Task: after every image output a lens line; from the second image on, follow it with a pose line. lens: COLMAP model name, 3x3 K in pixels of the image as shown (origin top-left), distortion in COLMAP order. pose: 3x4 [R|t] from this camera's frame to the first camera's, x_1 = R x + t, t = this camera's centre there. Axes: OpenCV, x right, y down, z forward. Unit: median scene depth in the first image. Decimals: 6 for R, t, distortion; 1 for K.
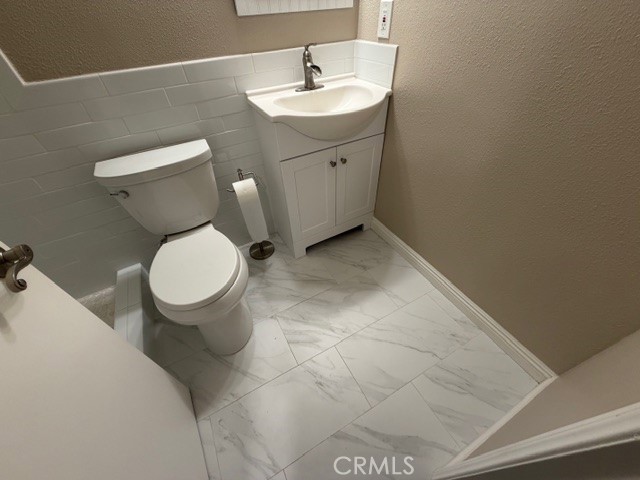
lens RADIAL K [[254.2, 0, 316.4], [0, 254.2, 239.6], [0, 0, 1]] dist [-0.001406, -0.000538]
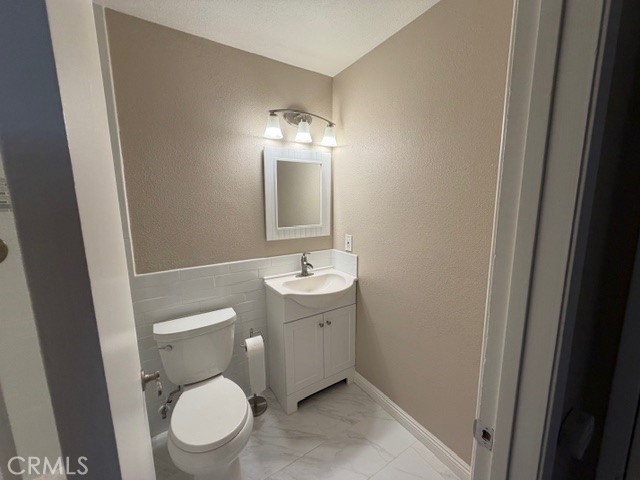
lens RADIAL K [[254.2, 0, 316.4], [0, 254.2, 239.6], [0, 0, 1]] dist [-0.001406, -0.000538]
pose [[0.997168, 0.024979, 0.070938, -0.068811], [0.020201, 0.819606, -0.572571, 0.107918], [-0.072443, 0.572382, 0.816781, -0.379963]]
